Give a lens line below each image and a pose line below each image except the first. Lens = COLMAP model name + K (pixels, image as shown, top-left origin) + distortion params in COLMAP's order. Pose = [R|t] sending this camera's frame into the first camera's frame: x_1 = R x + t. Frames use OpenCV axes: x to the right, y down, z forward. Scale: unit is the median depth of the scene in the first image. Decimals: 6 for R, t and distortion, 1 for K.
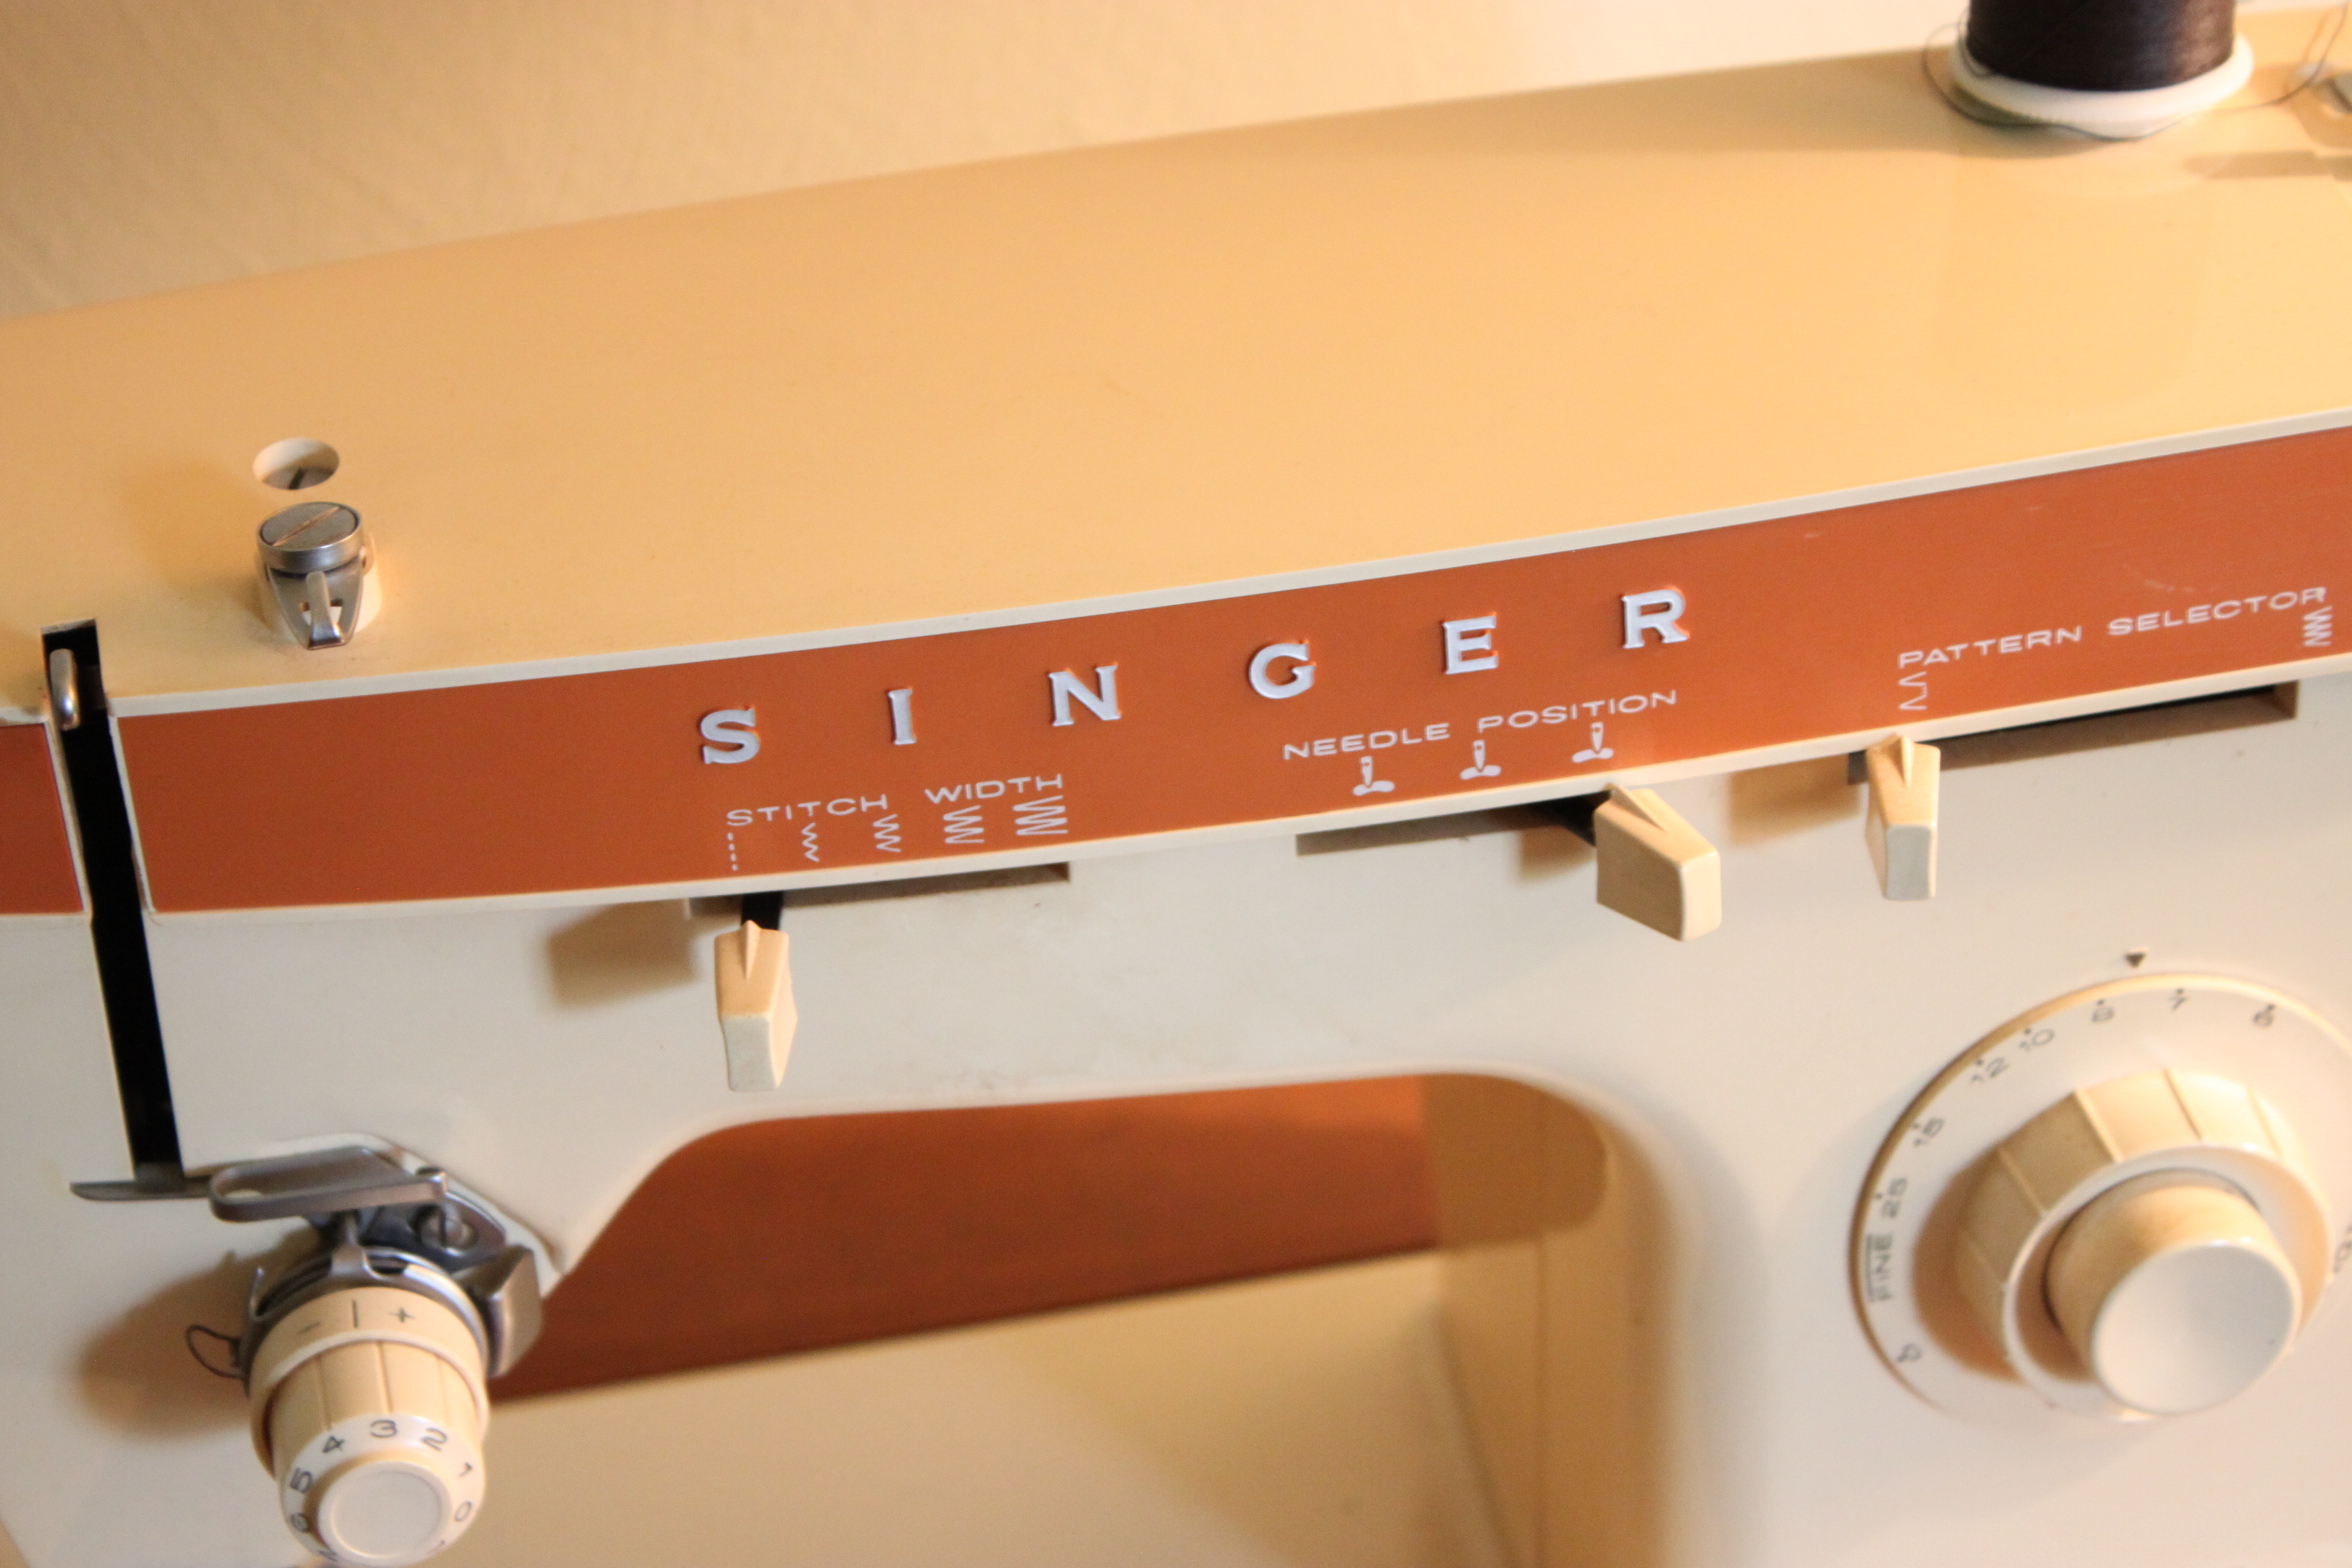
lens RADIAL K [[5798.1, 0, 1178.7], [0, 5798.1, 788.6], [0, 0, 1]] dist [0.105854, 0.000000]
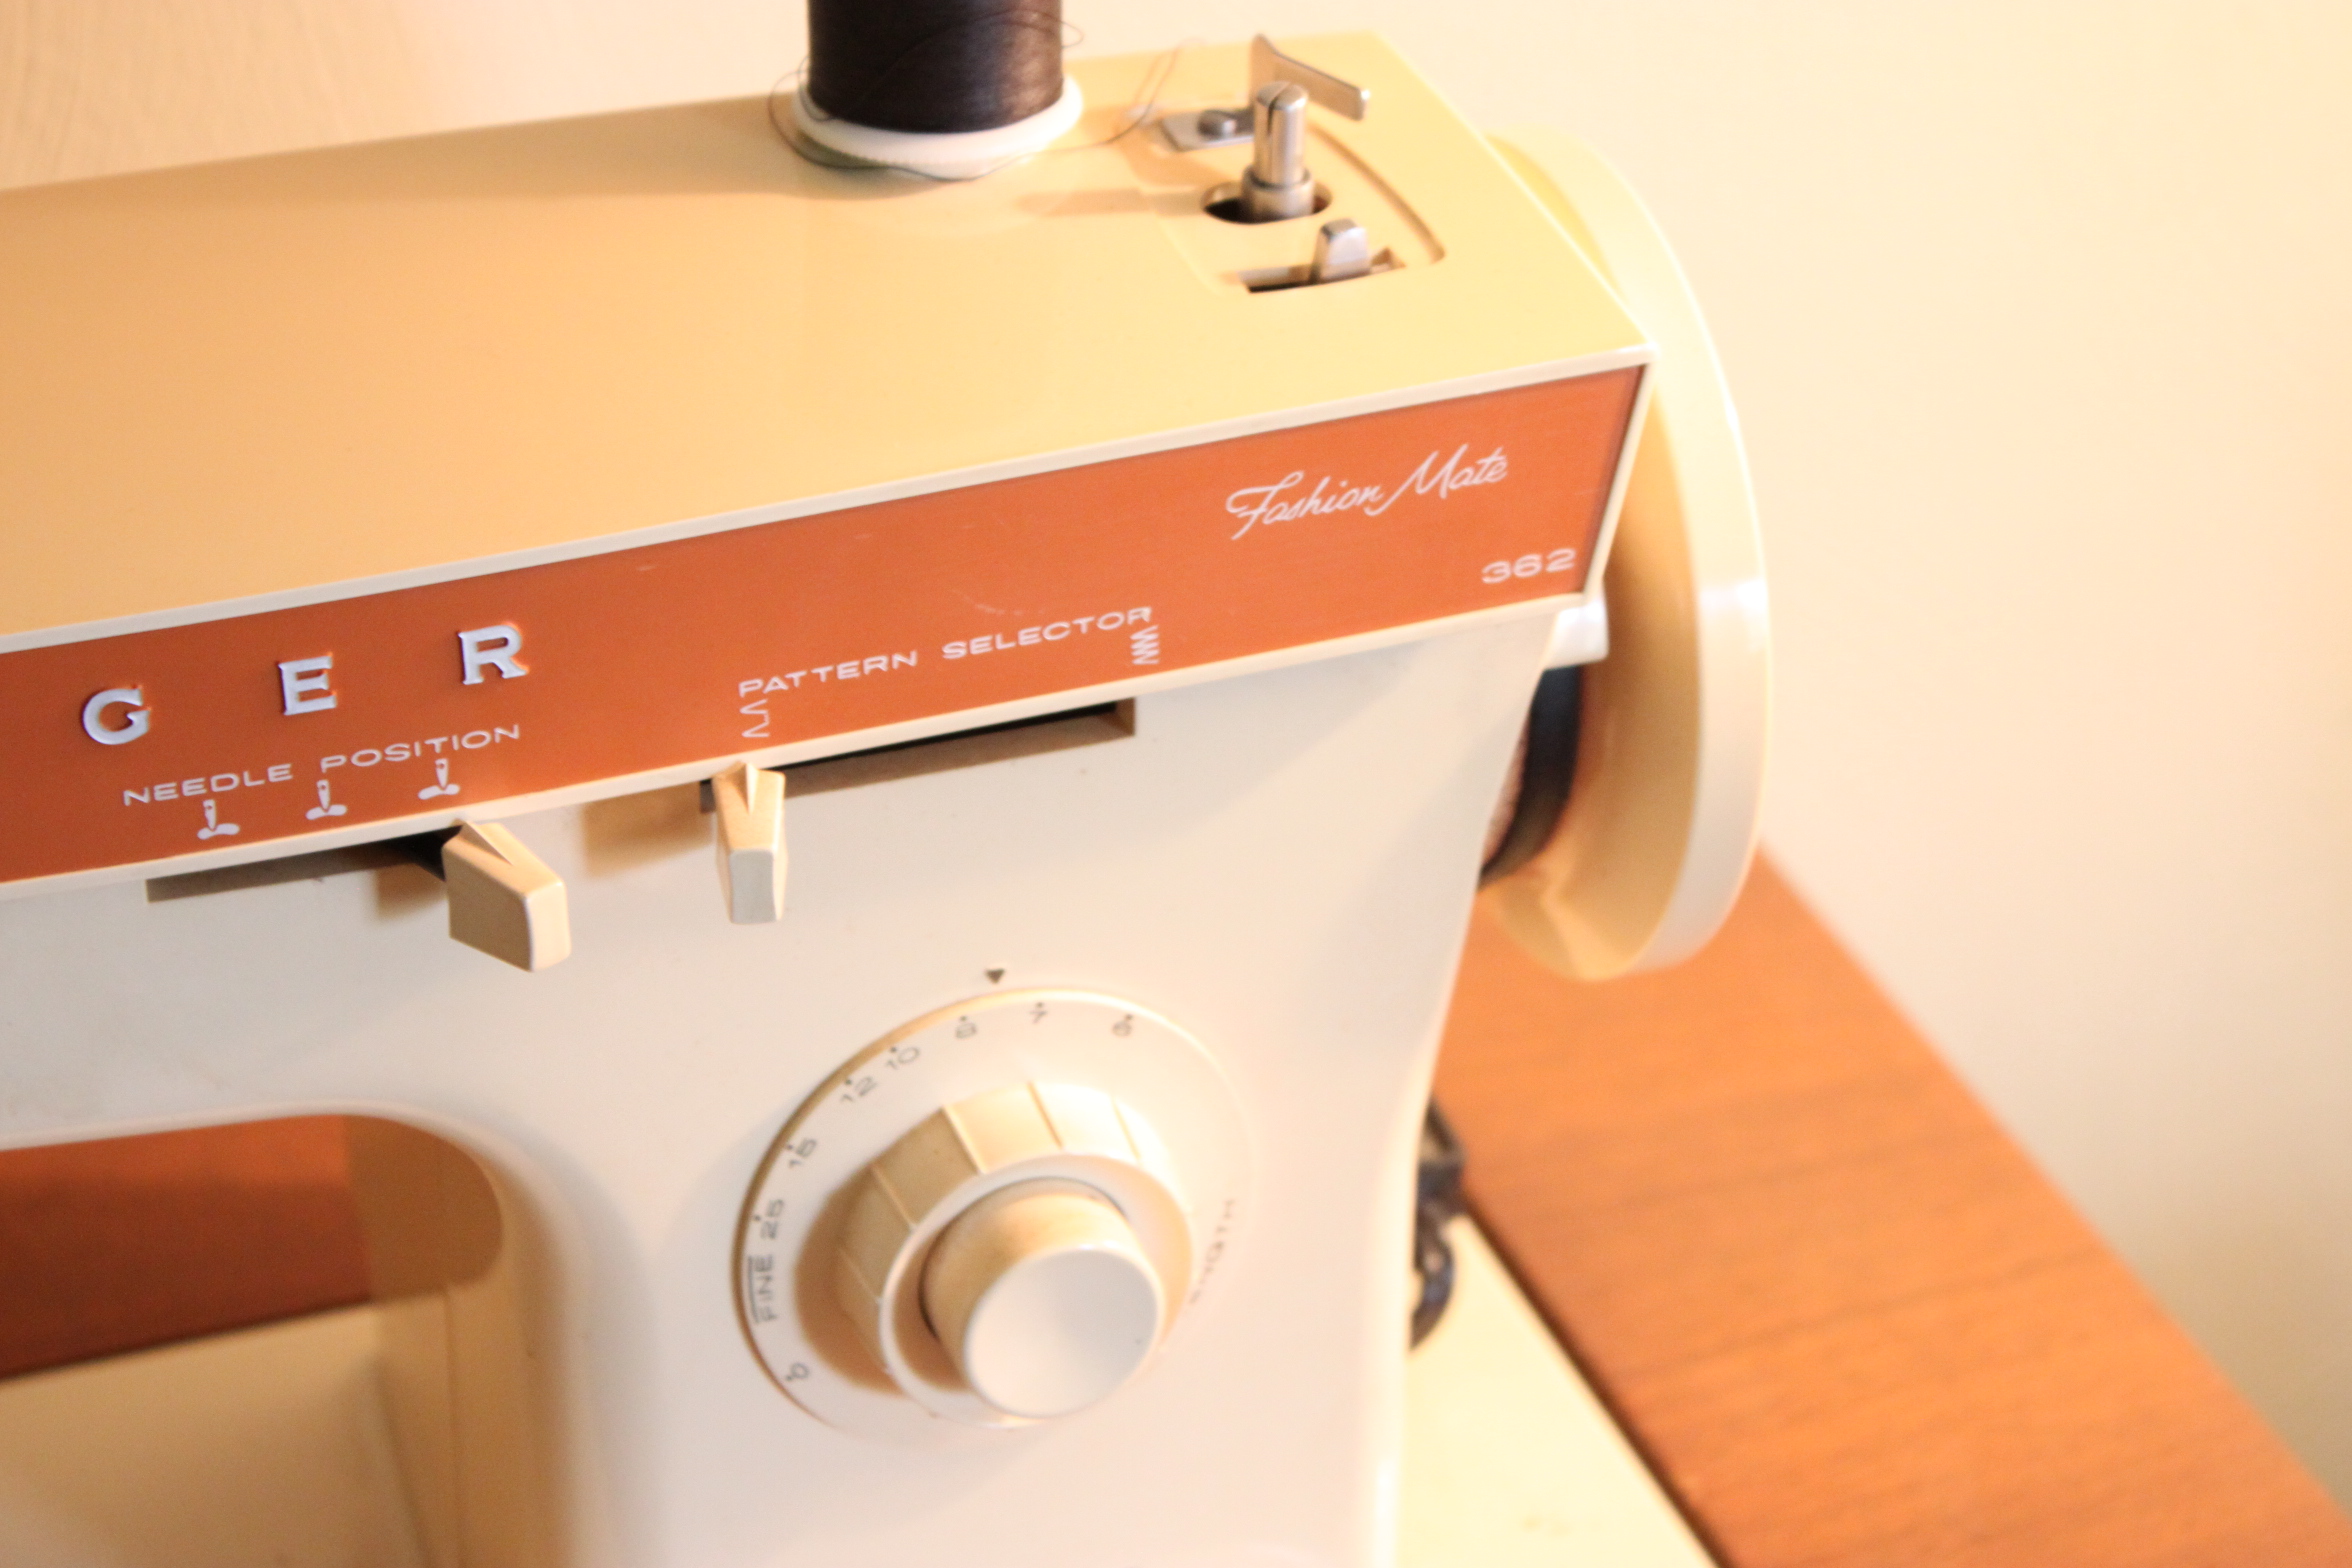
lens RADIAL K [[5798.1, 0, 1188.2], [0, 5798.1, 780.0], [0, 0, 1]] dist [0.105854, 0.000000]
pose [[0.989169, -0.032219, 0.143202, 0.055084], [0.034506, 0.999313, -0.013513, 0.010356], [-0.142668, 0.018308, 0.989601, -0.020520]]
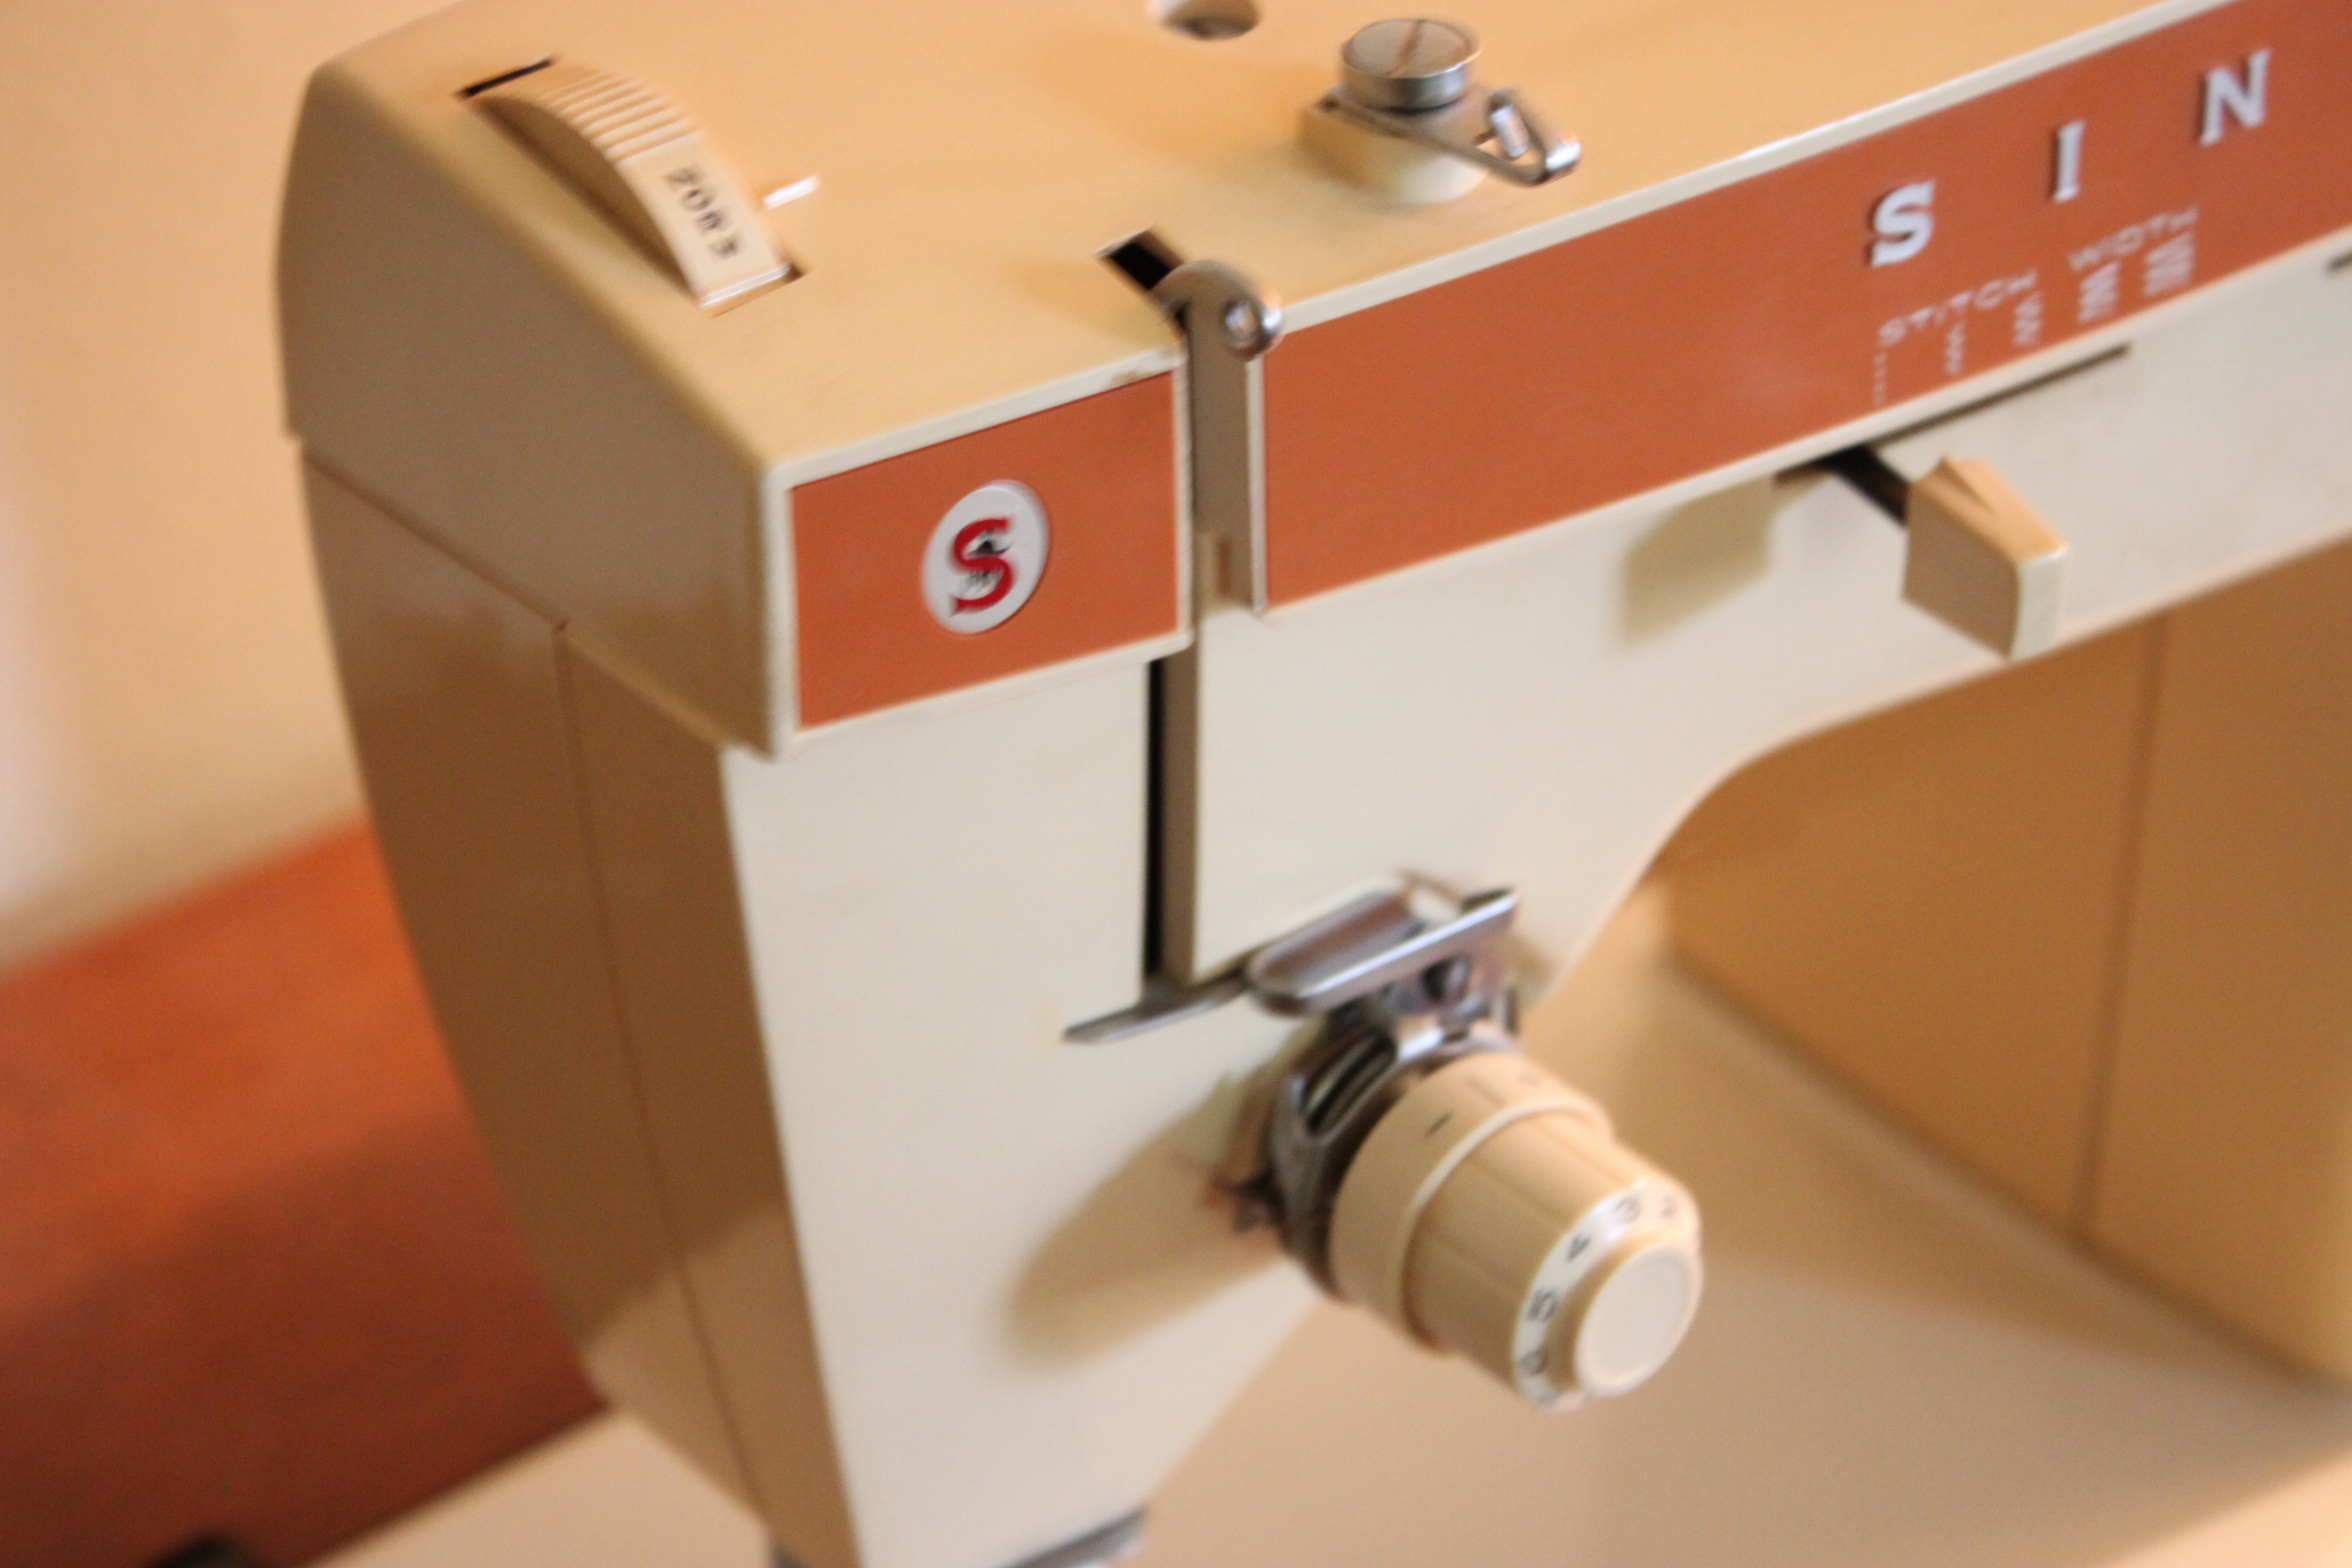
lens RADIAL K [[5798.1, 0, 1171.6], [0, 5798.1, 779.4], [0, 0, 1]] dist [0.105854, 0.000000]
pose [[0.863843, -0.224098, 0.451171, -0.516814], [0.220654, 0.973441, 0.061031, -0.005496], [-0.452865, 0.046831, 0.890348, 0.337885]]
